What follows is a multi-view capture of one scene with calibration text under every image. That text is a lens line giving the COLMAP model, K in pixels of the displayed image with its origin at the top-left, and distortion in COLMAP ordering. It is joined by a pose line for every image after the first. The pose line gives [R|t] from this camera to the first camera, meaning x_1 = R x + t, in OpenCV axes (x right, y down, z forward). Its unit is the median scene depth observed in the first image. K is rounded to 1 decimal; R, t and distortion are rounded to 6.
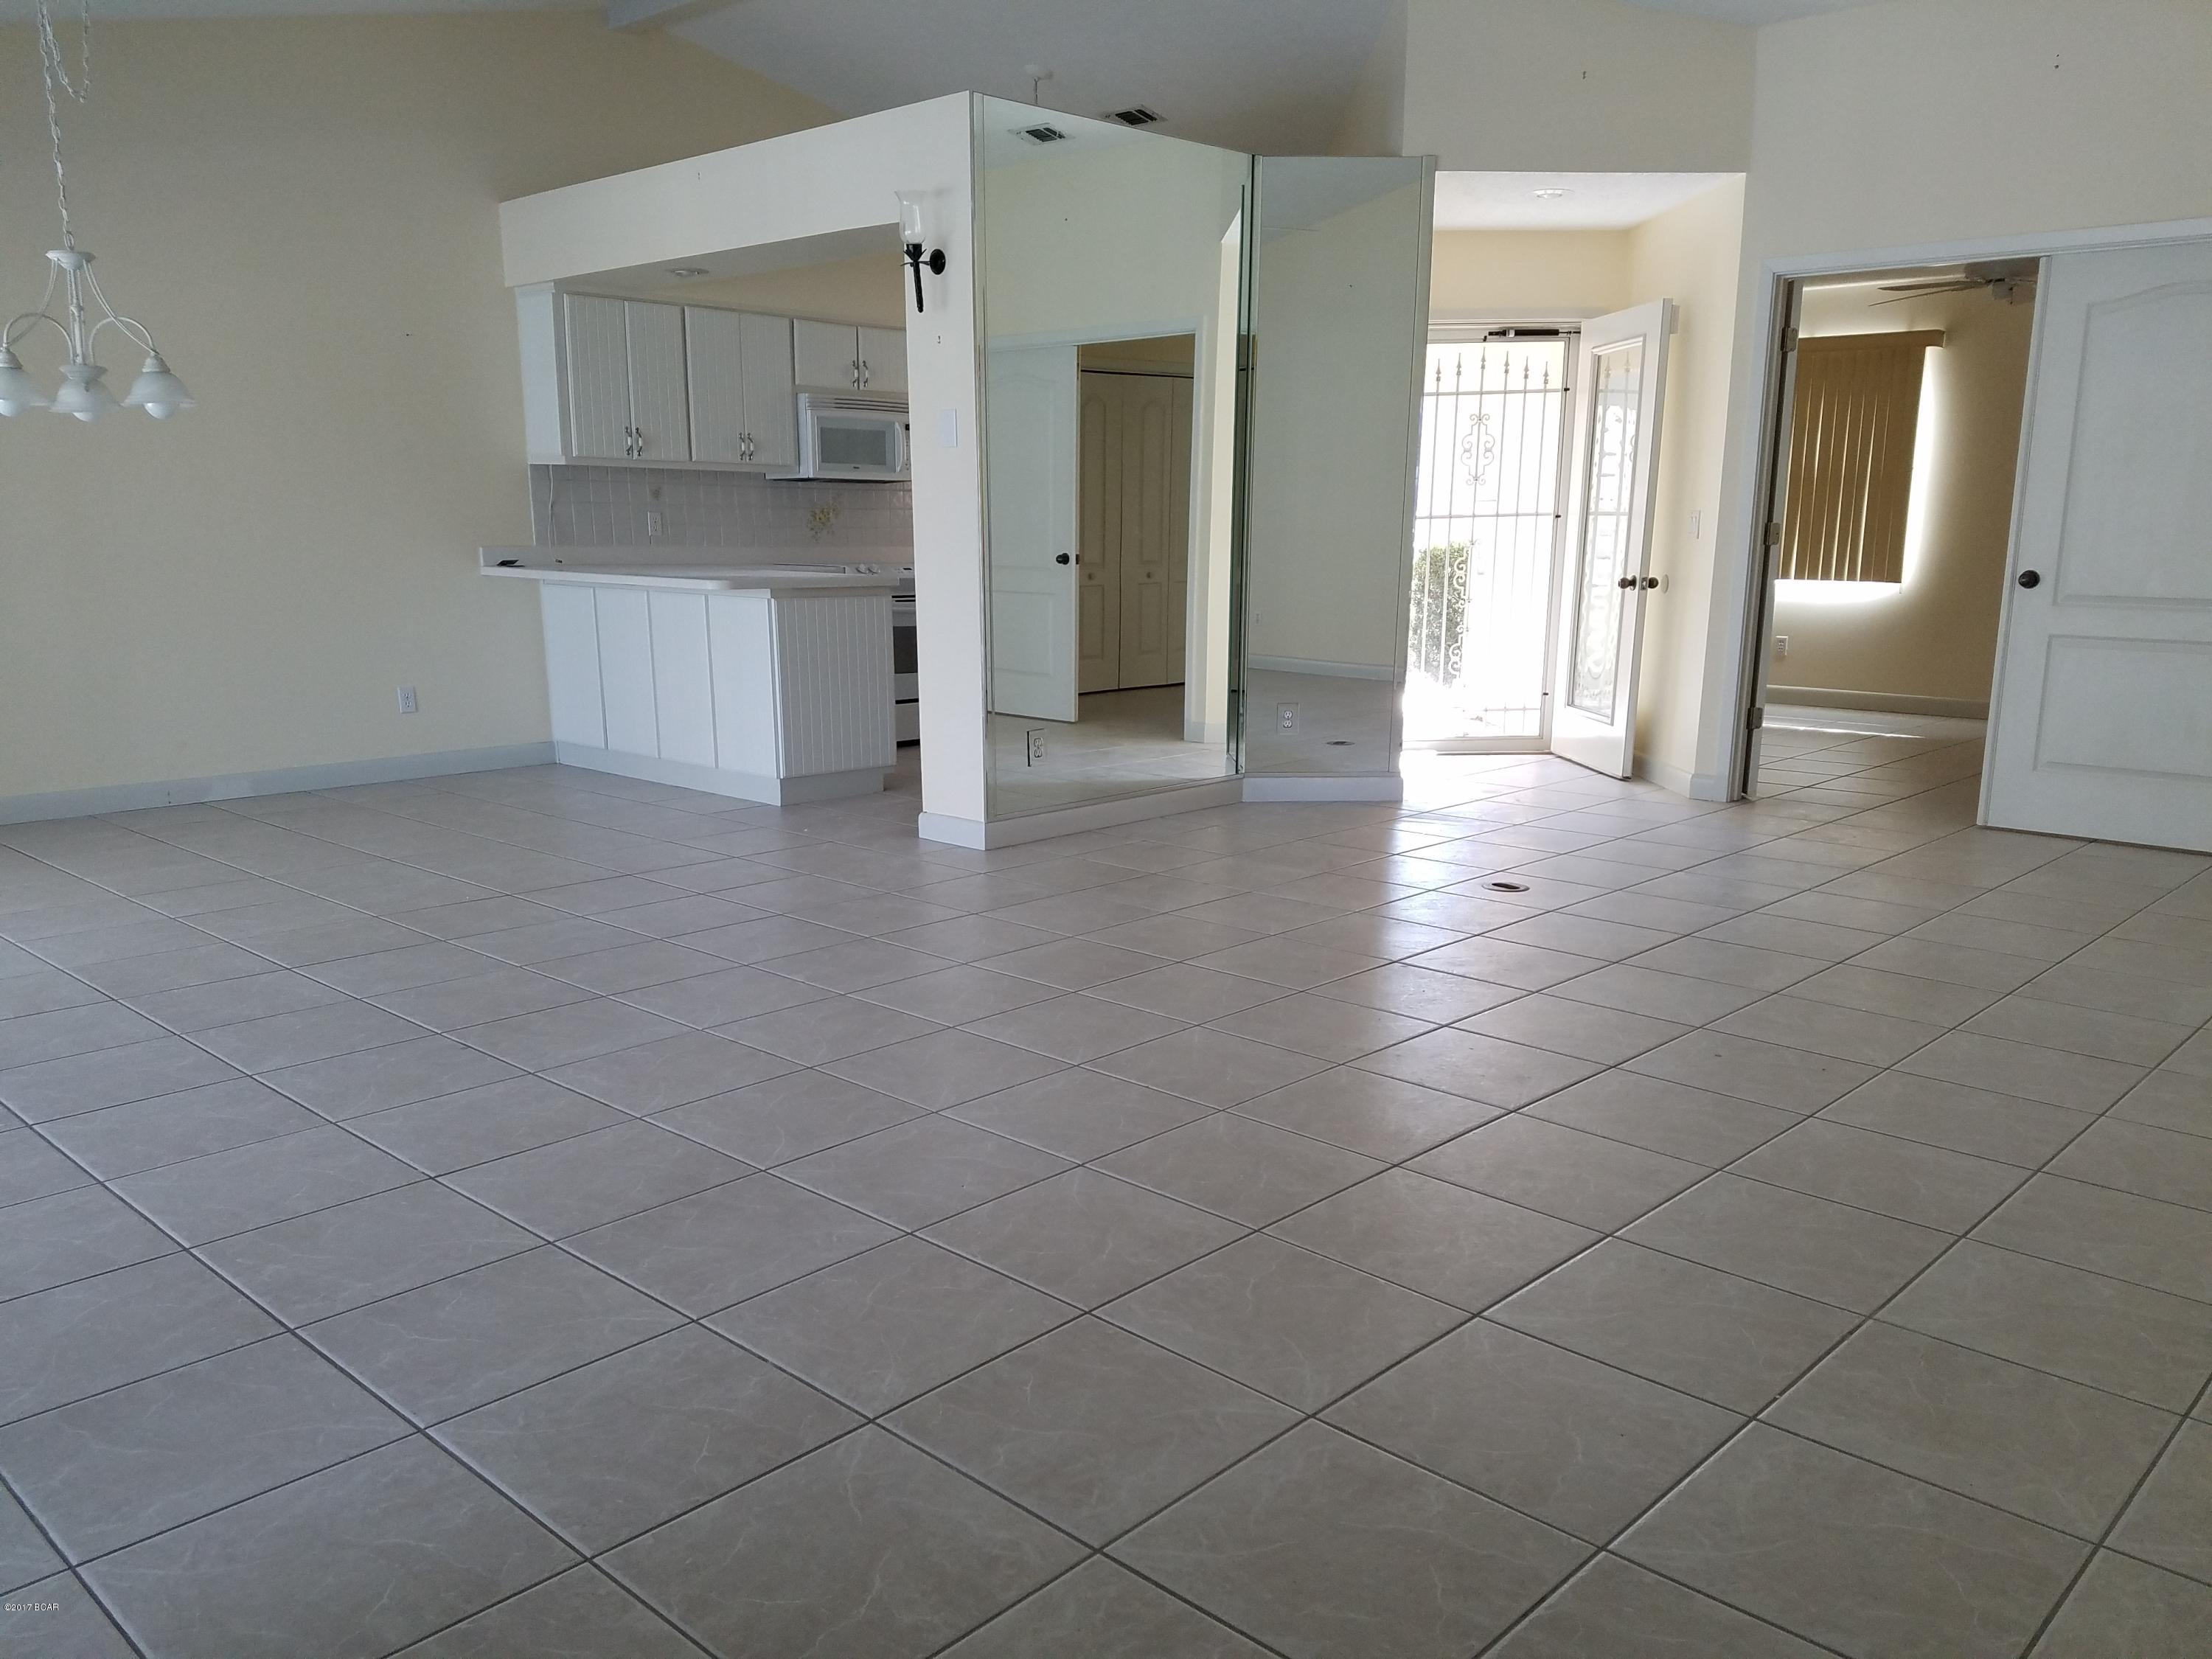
lens RADIAL K [[1703.1, 0, 1101.6], [0, 1703.1, 832.2], [0, 0, 1]] dist [0.068367, 0.001353]
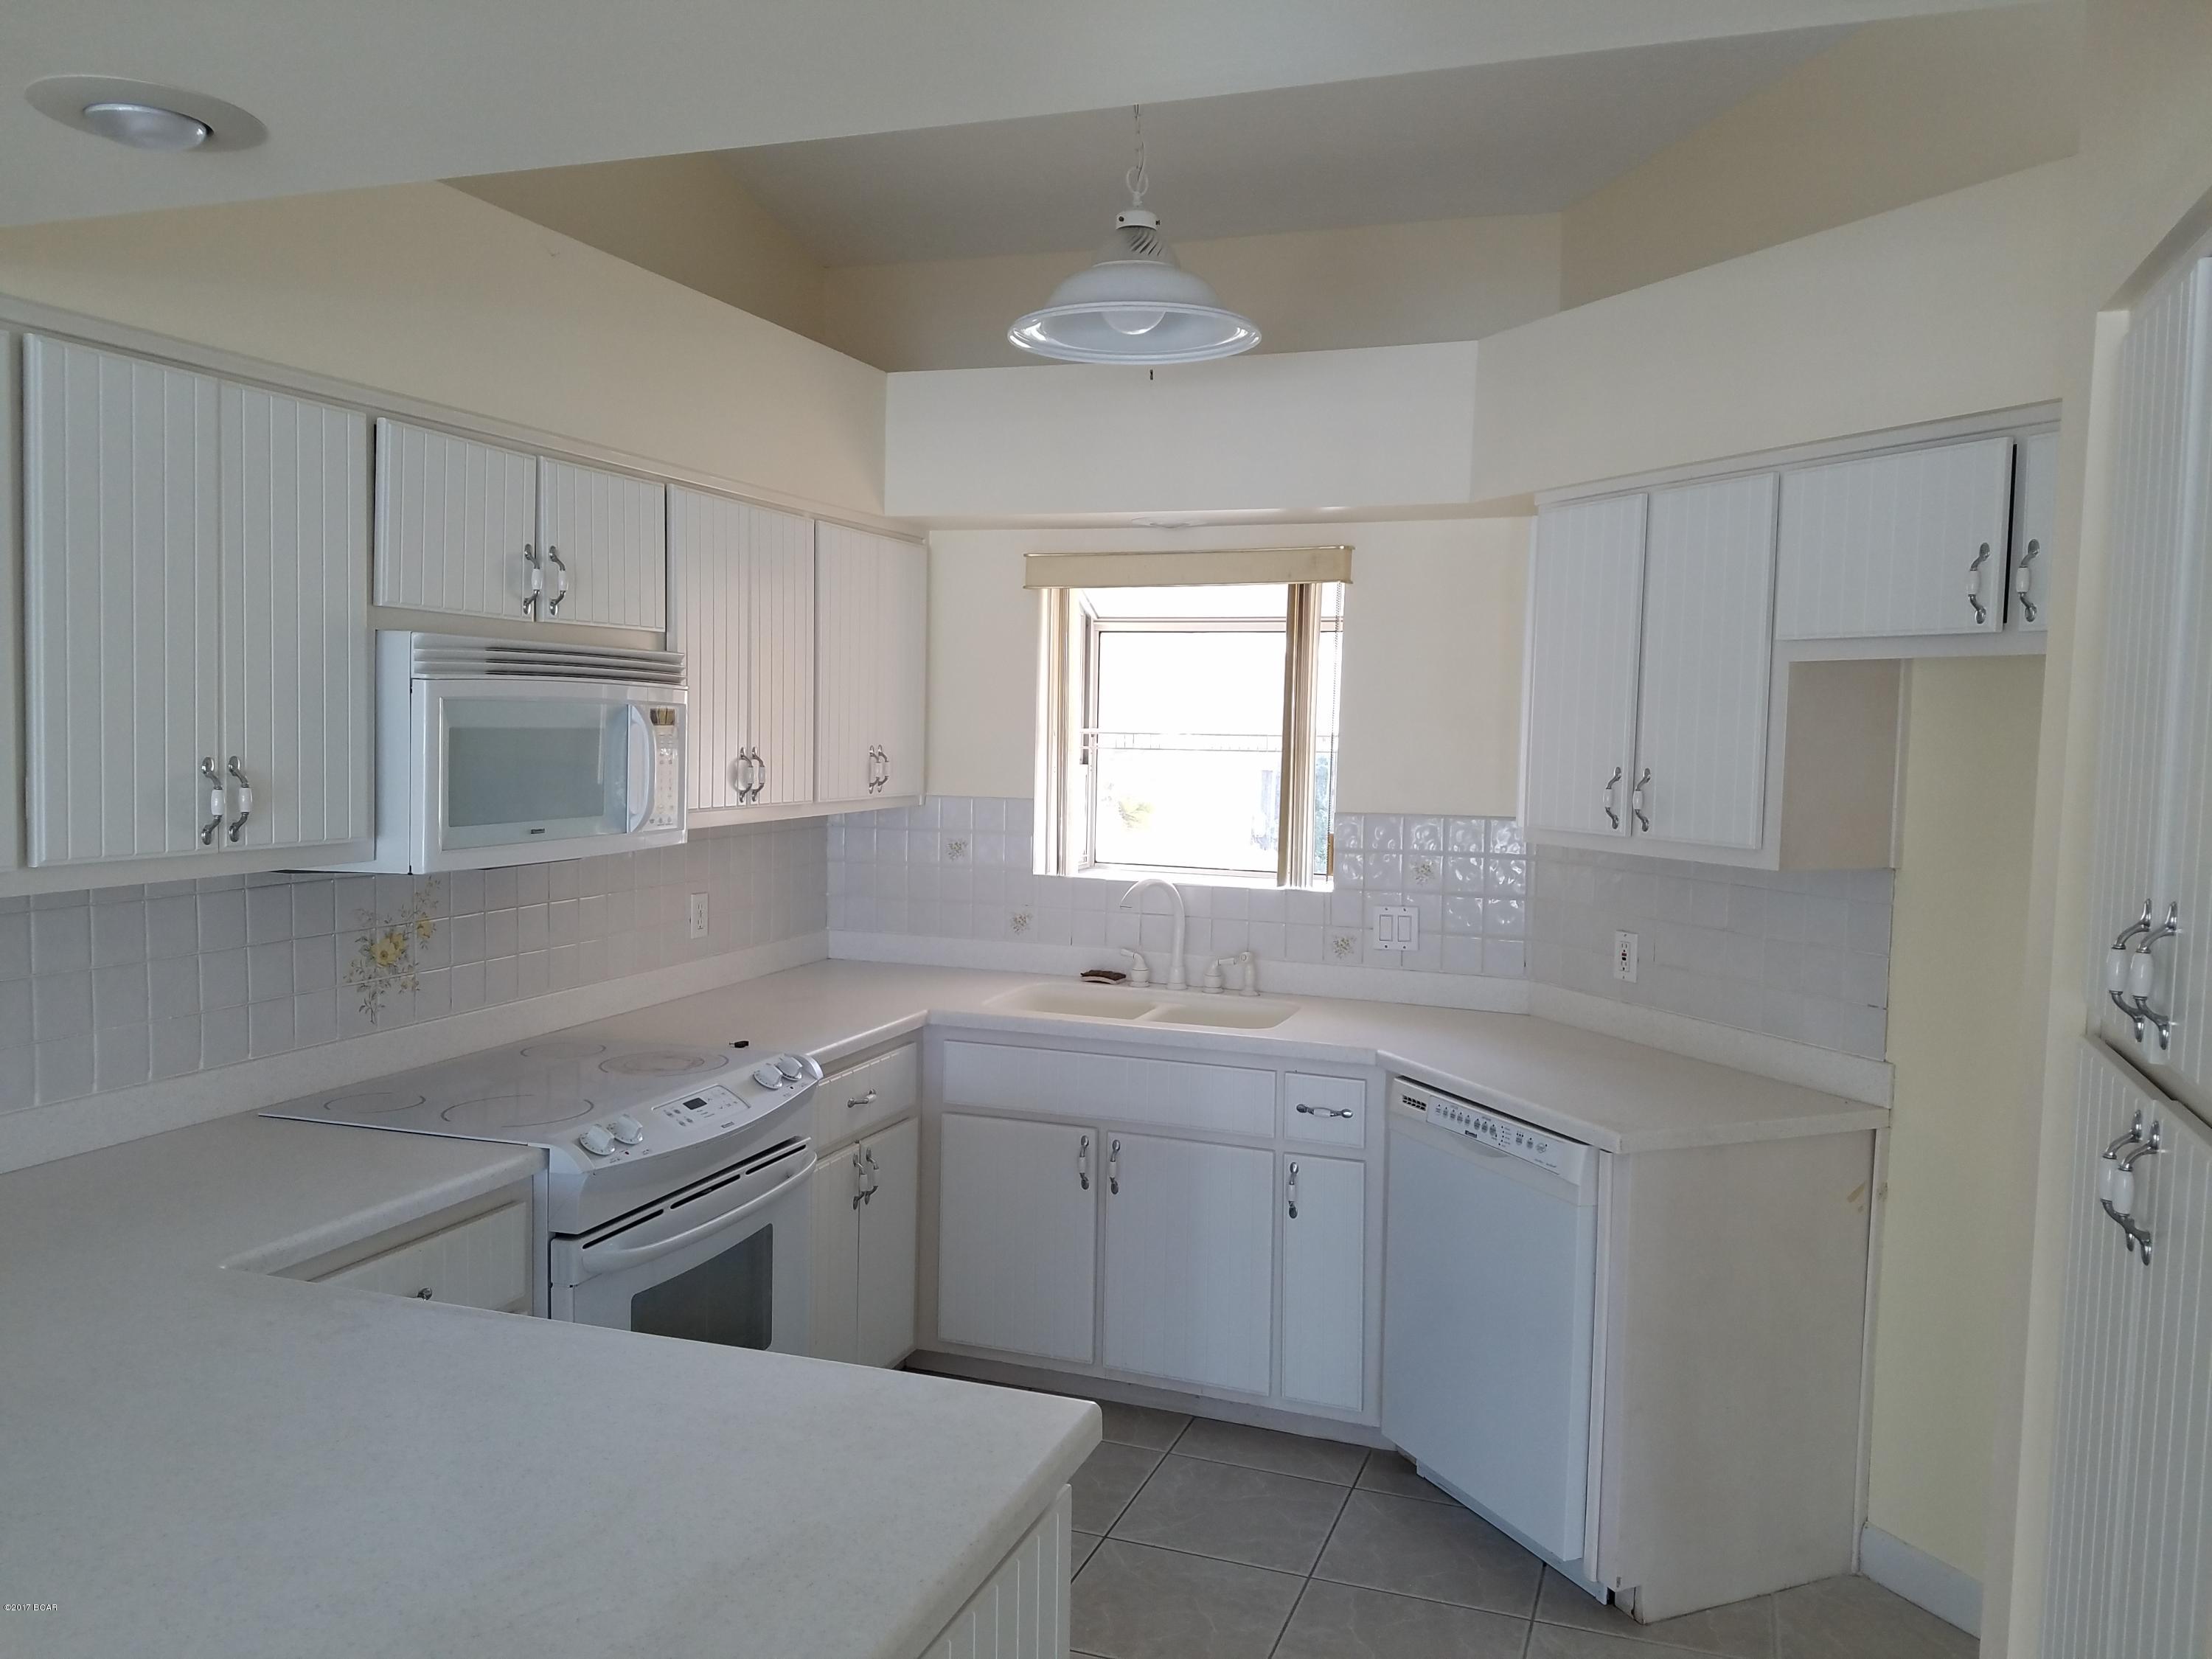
lens RADIAL K [[1703.1, 0, 1100.8], [0, 1703.1, 782.8], [0, 0, 1]] dist [0.068367, 0.001353]
pose [[0.913633, -0.009615, 0.406426, -0.184689], [0.065661, 0.990085, -0.124181, -0.174048], [-0.401202, 0.140142, 0.905206, 0.636982]]
